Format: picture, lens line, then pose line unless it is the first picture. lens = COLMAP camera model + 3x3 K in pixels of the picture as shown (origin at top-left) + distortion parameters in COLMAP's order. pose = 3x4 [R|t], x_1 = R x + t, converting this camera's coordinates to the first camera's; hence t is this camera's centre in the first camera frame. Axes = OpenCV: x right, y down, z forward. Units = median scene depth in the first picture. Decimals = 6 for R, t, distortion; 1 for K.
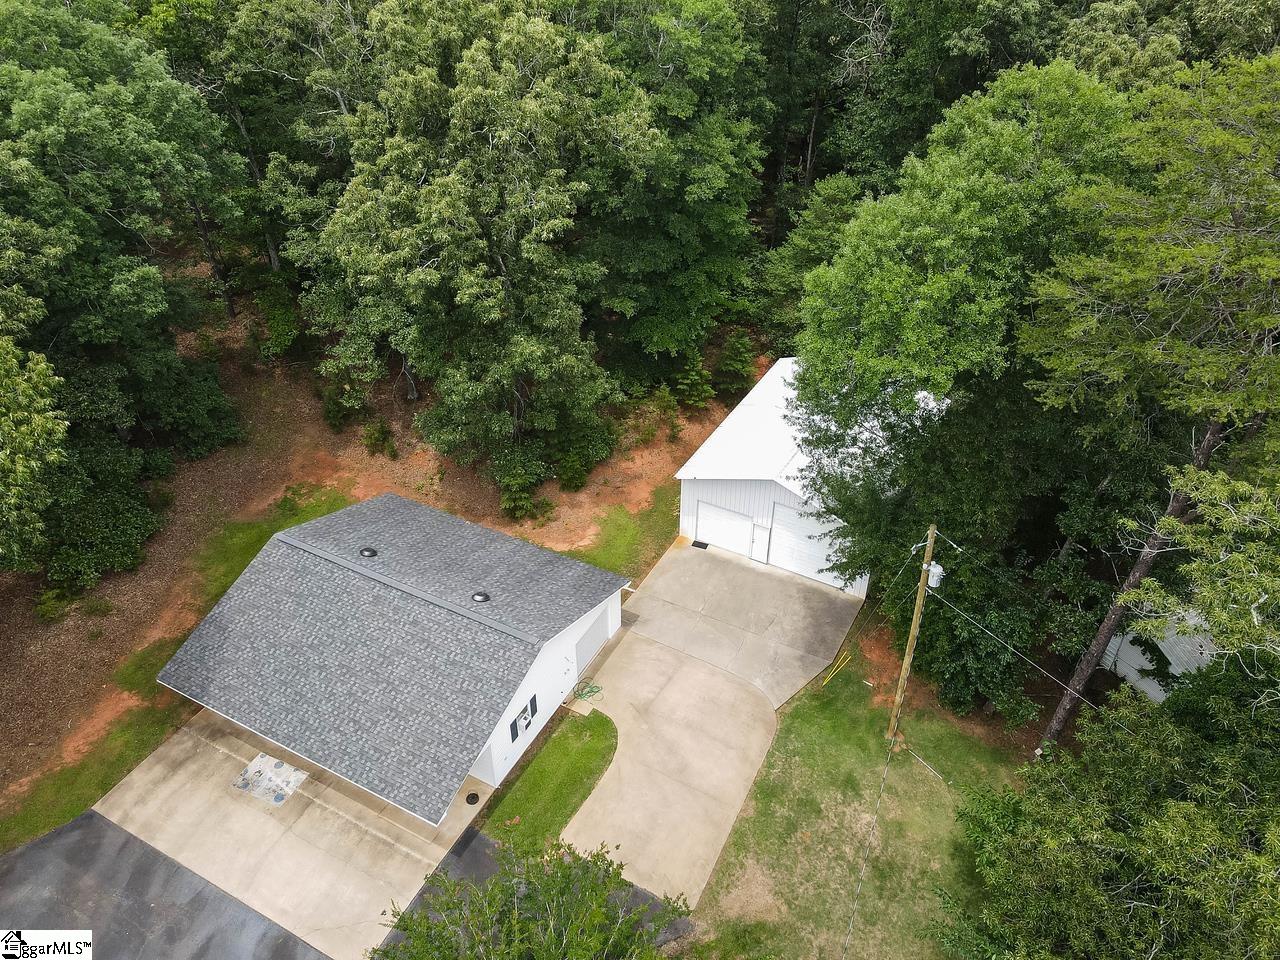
lens RADIAL K [[928.9, 0, 640.0], [0, 928.9, 480.0], [0, 0, 1]] dist [0.032996, -0.028625]
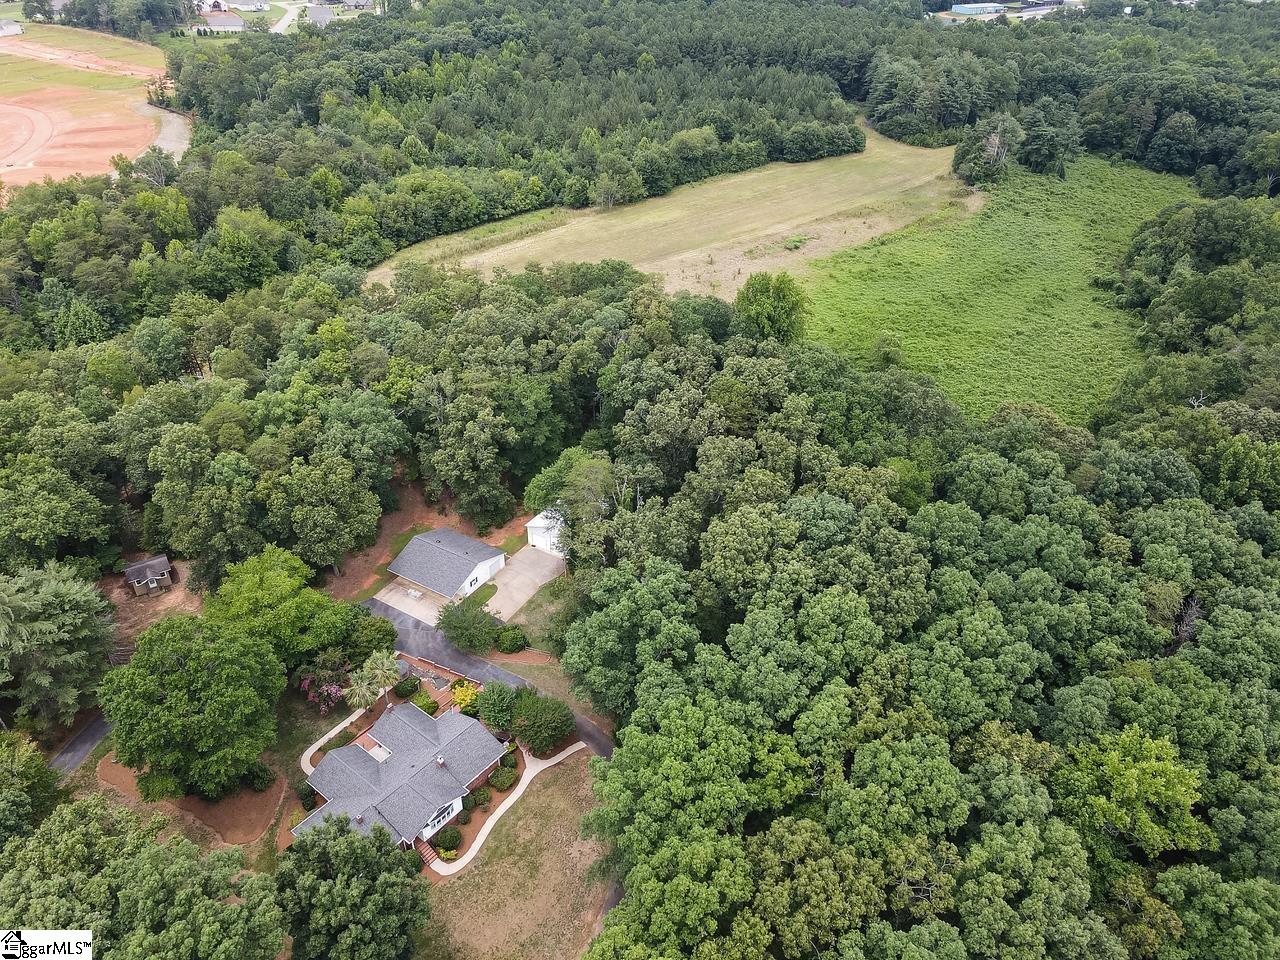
lens RADIAL K [[928.9, 0, 640.0], [0, 928.9, 480.0], [0, 0, 1]] dist [0.032996, -0.028625]
pose [[0.998012, 0.036663, -0.051265, 0.712107], [-0.039331, 0.997871, -0.052034, -0.010008], [0.049248, 0.053947, 0.997329, -2.744989]]
